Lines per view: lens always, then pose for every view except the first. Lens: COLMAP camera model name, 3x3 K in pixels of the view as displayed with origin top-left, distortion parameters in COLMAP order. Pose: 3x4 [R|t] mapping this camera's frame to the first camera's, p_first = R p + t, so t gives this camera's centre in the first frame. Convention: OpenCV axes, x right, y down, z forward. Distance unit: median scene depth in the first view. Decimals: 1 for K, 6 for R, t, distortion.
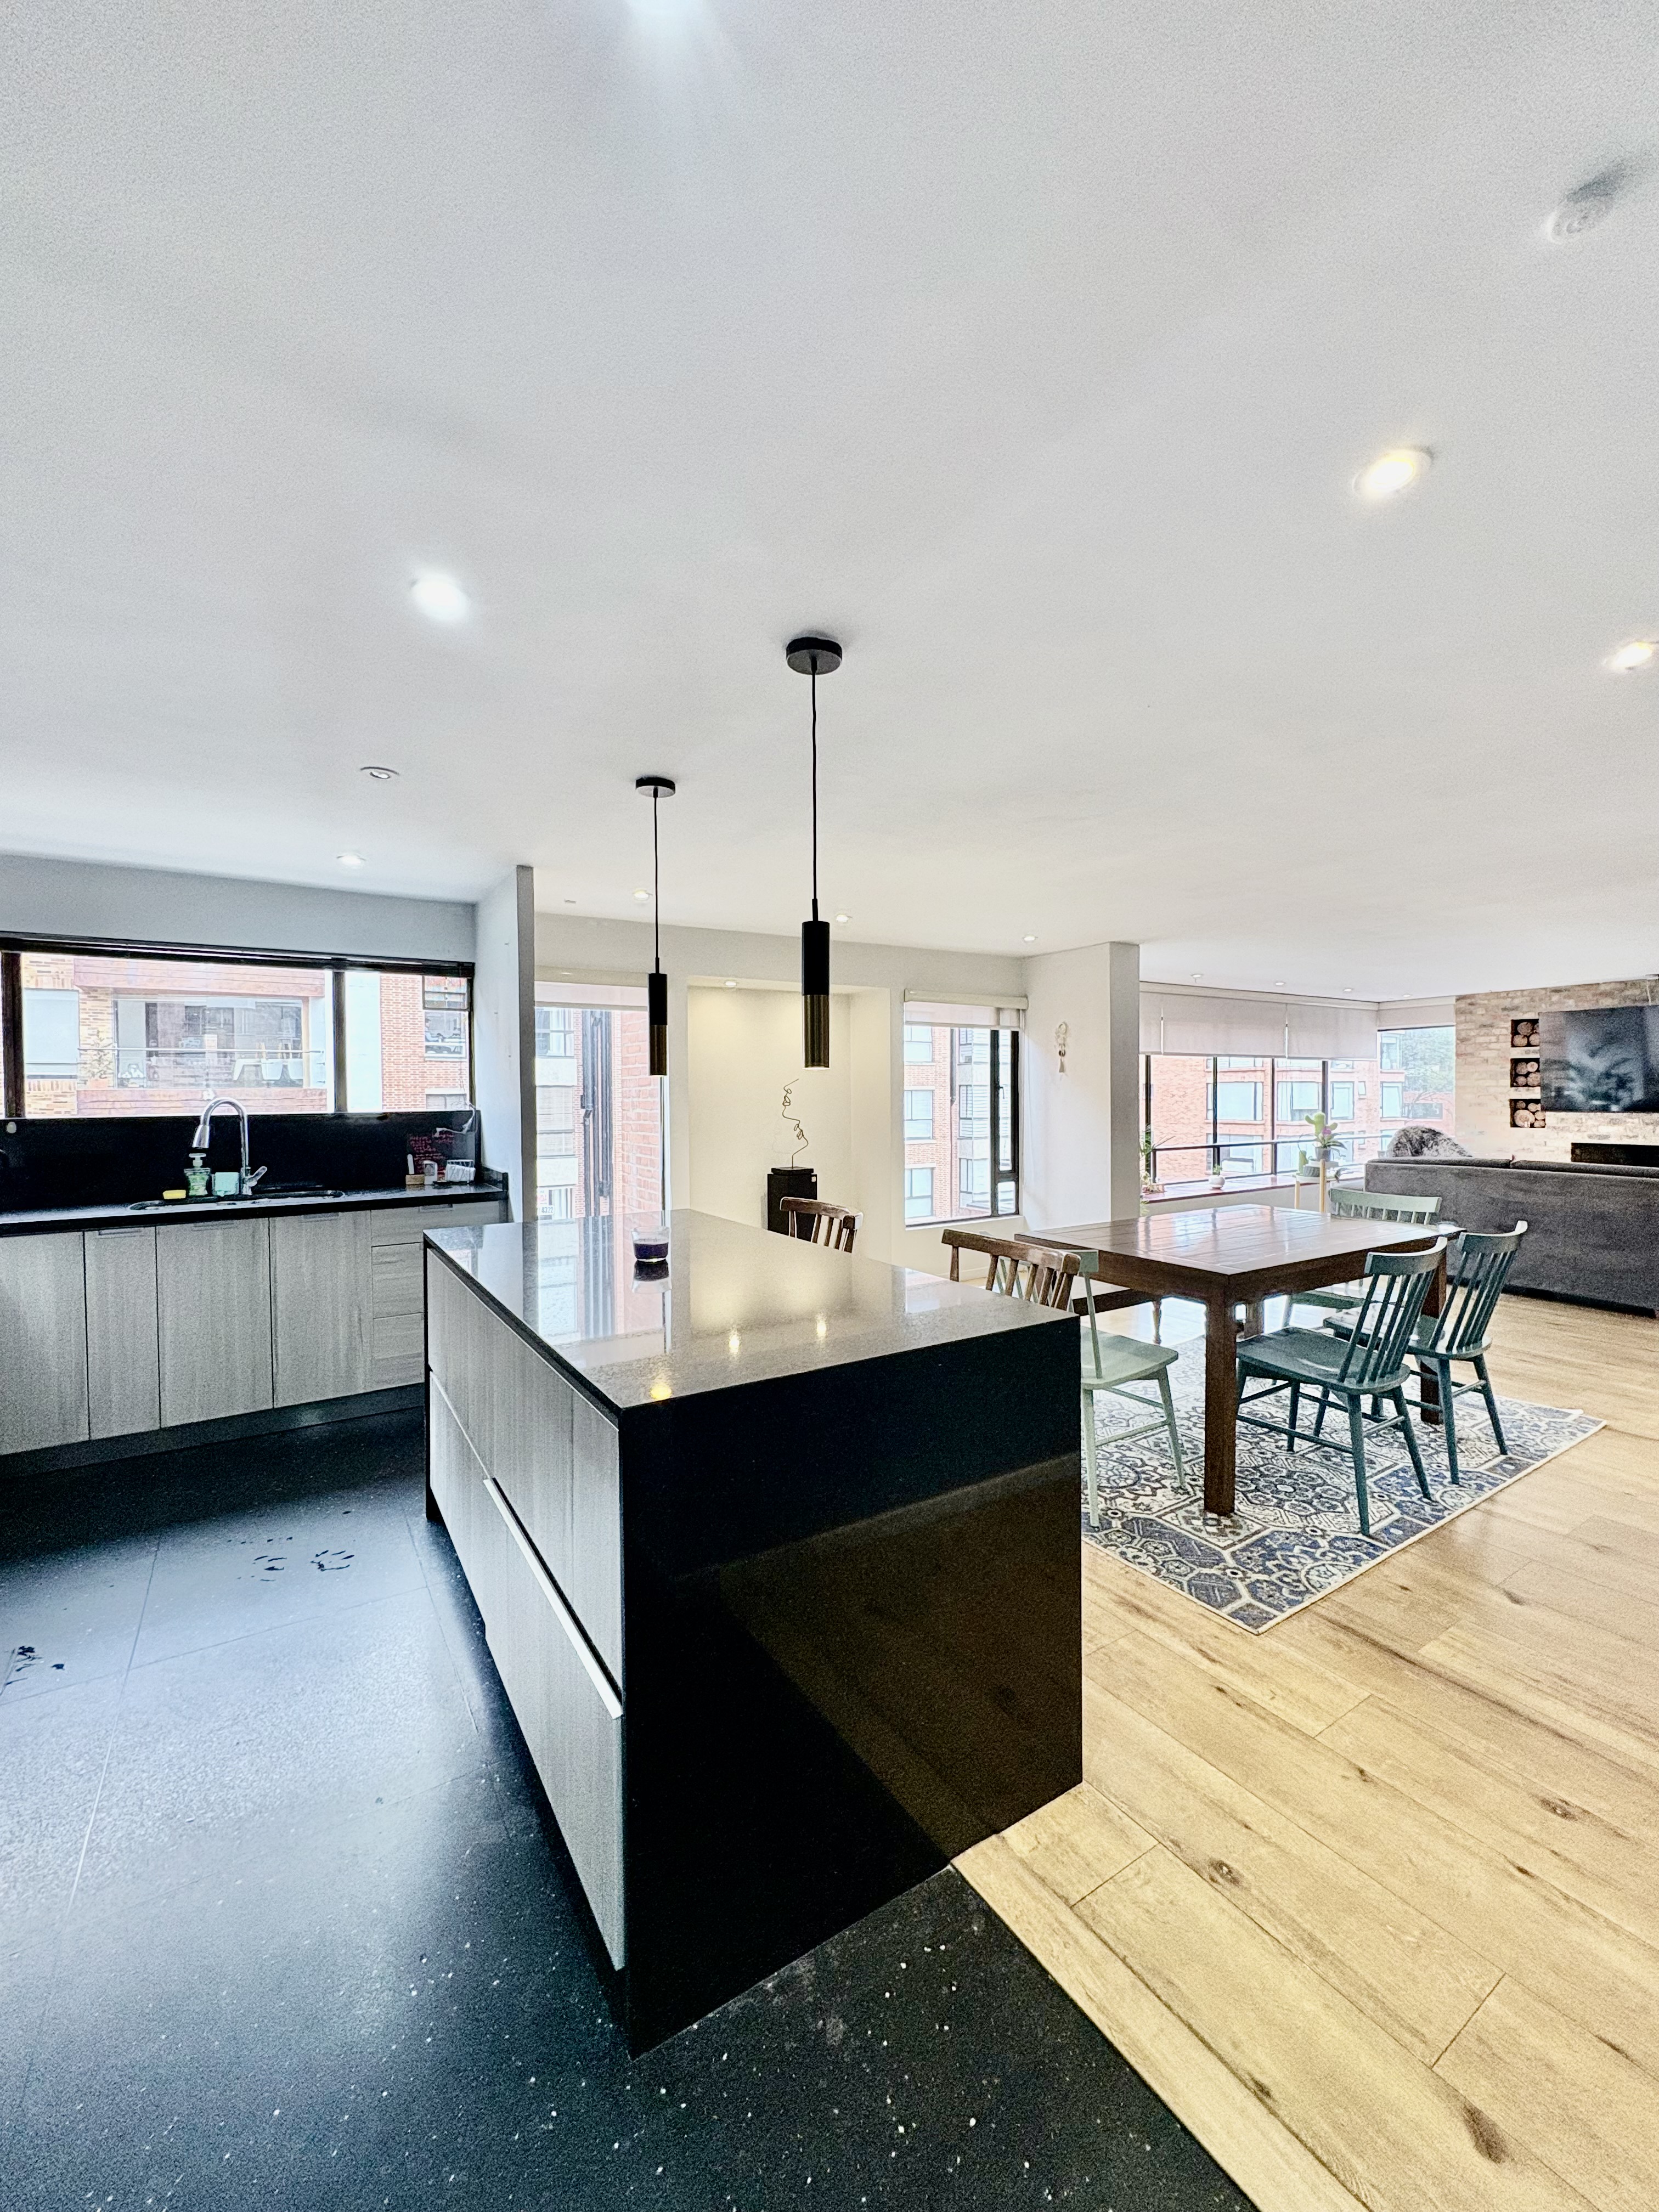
lens RADIAL K [[878.2, 0, 828.4], [0, 878.2, 1107.4], [0, 0, 1]] dist [0.000202, 0.000187]
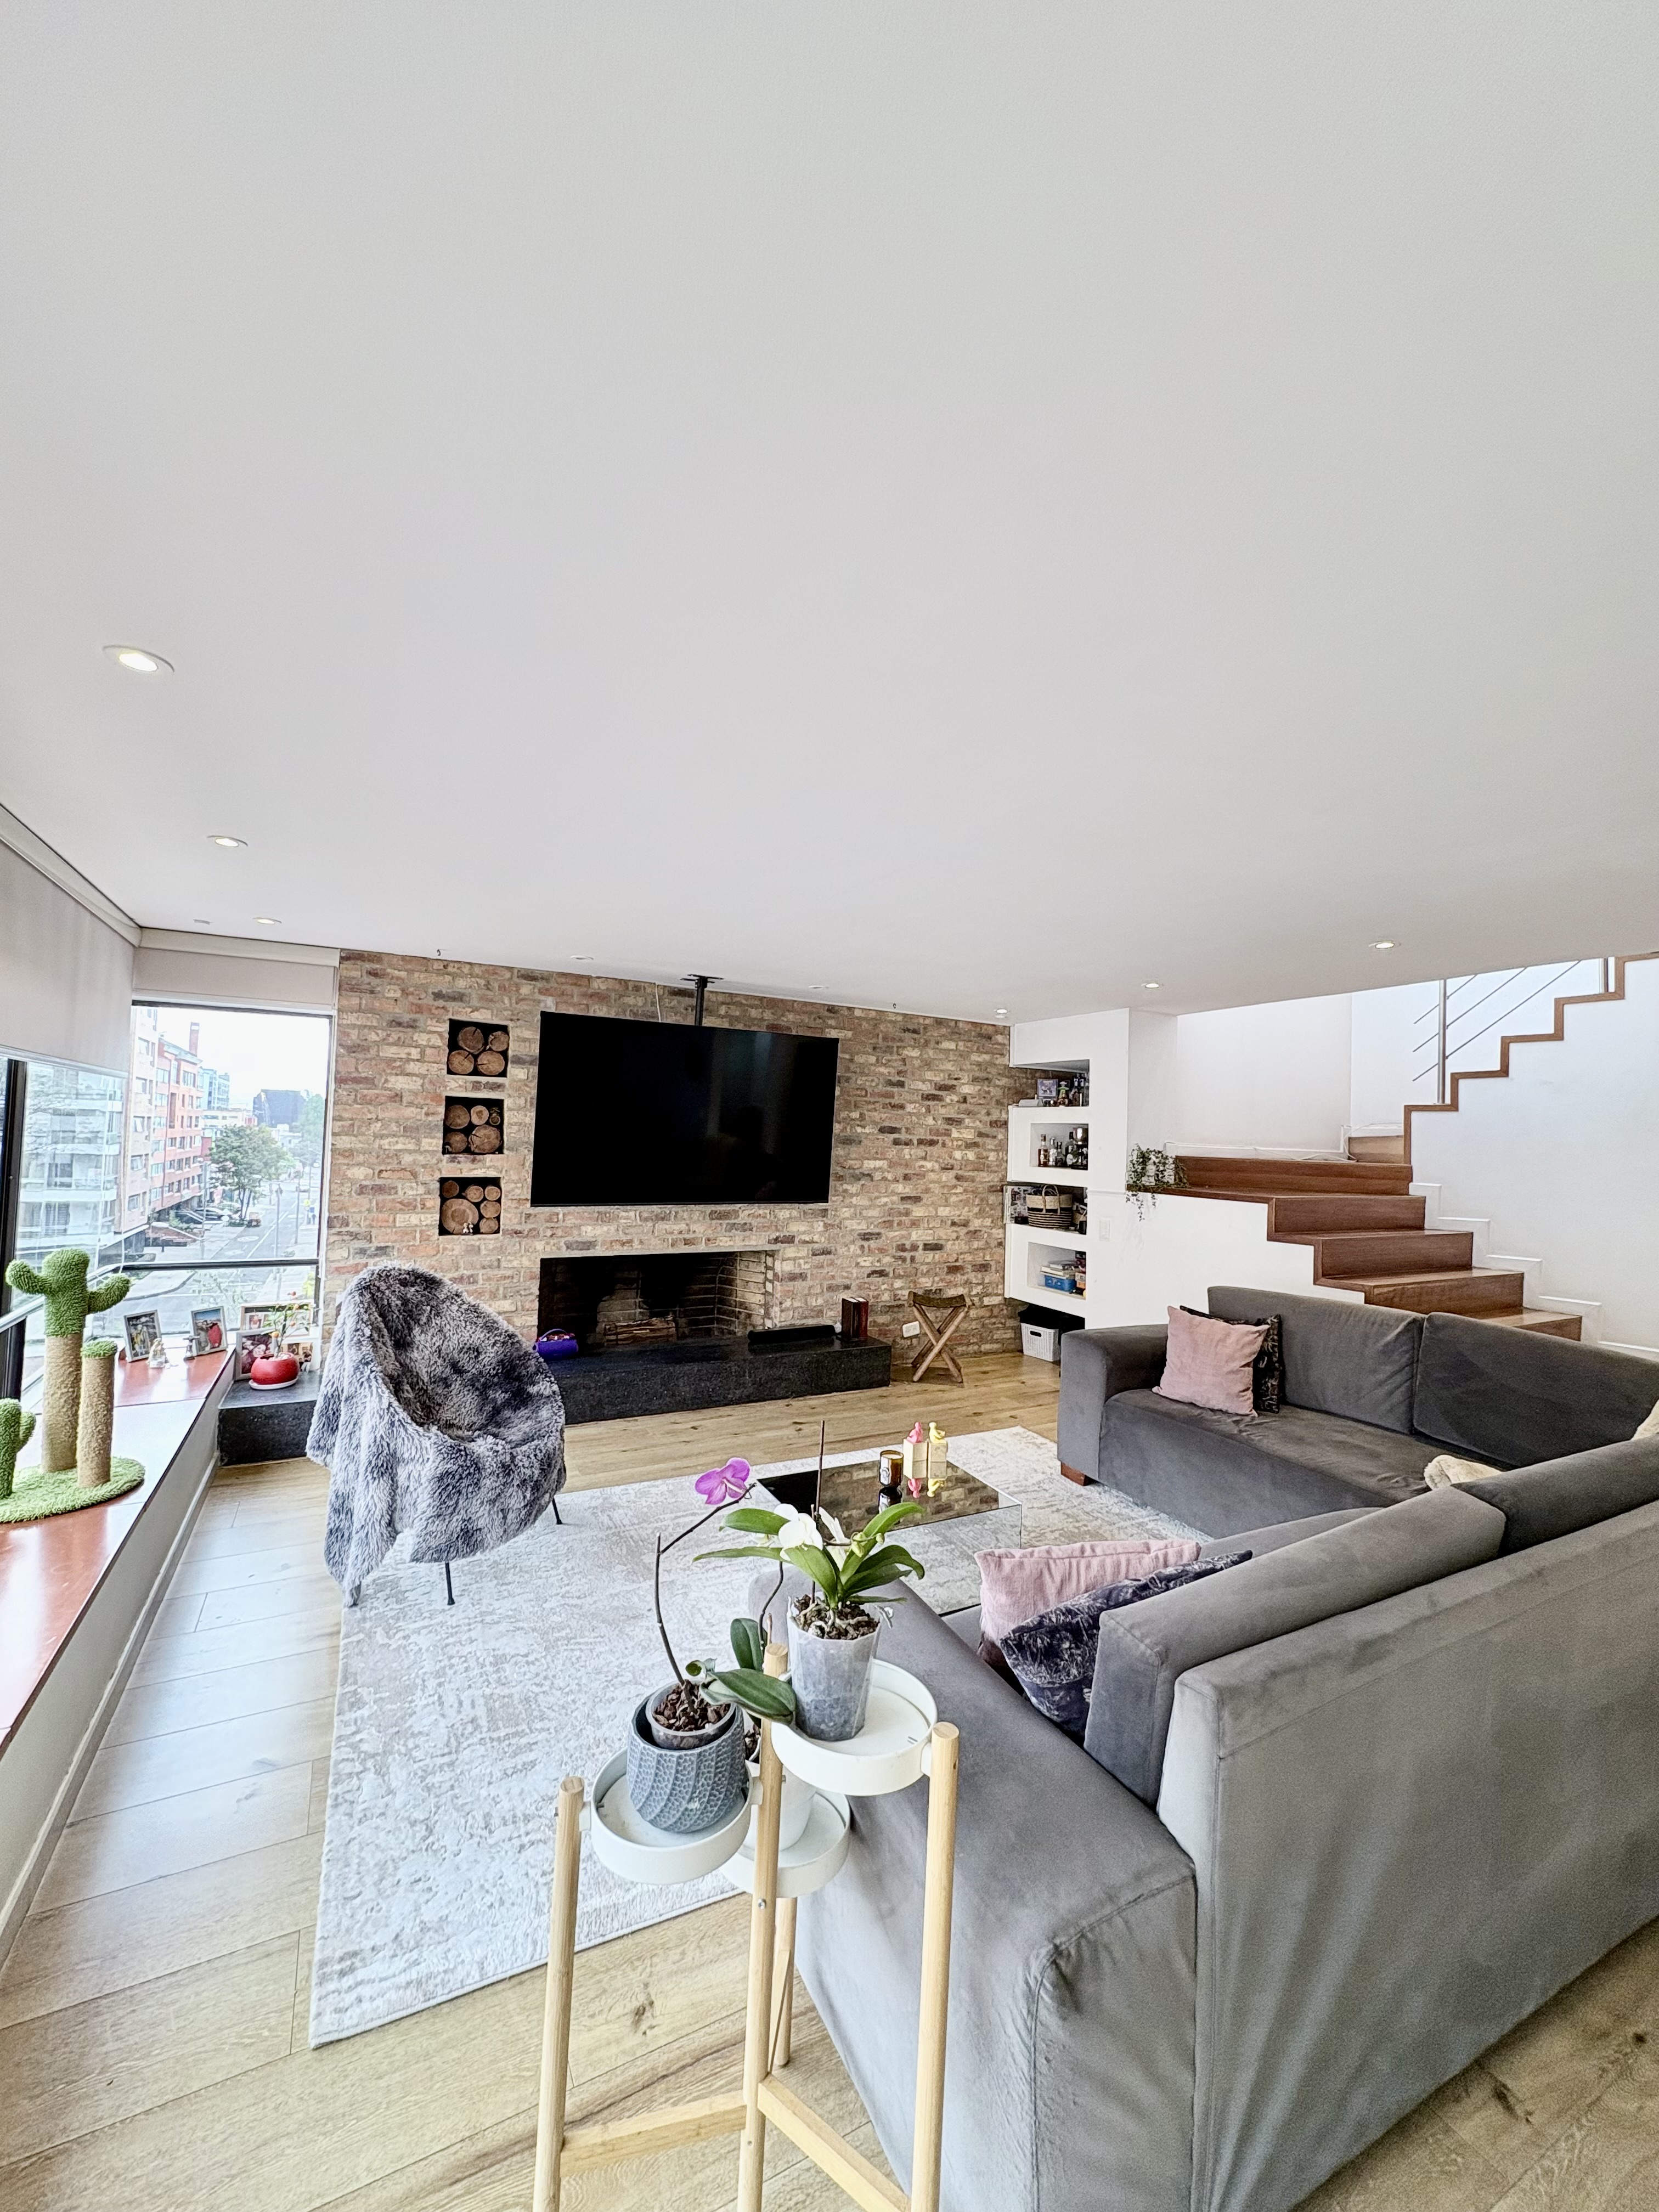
lens RADIAL K [[878.2, 0, 826.8], [0, 878.2, 1099.4], [0, 0, 1]] dist [0.000202, 0.000187]
pose [[0.079543, 0.052483, 0.995449, 0.327169], [-0.012790, 0.998585, -0.051626, -0.033690], [-0.996749, -0.008626, 0.080101, 0.812545]]
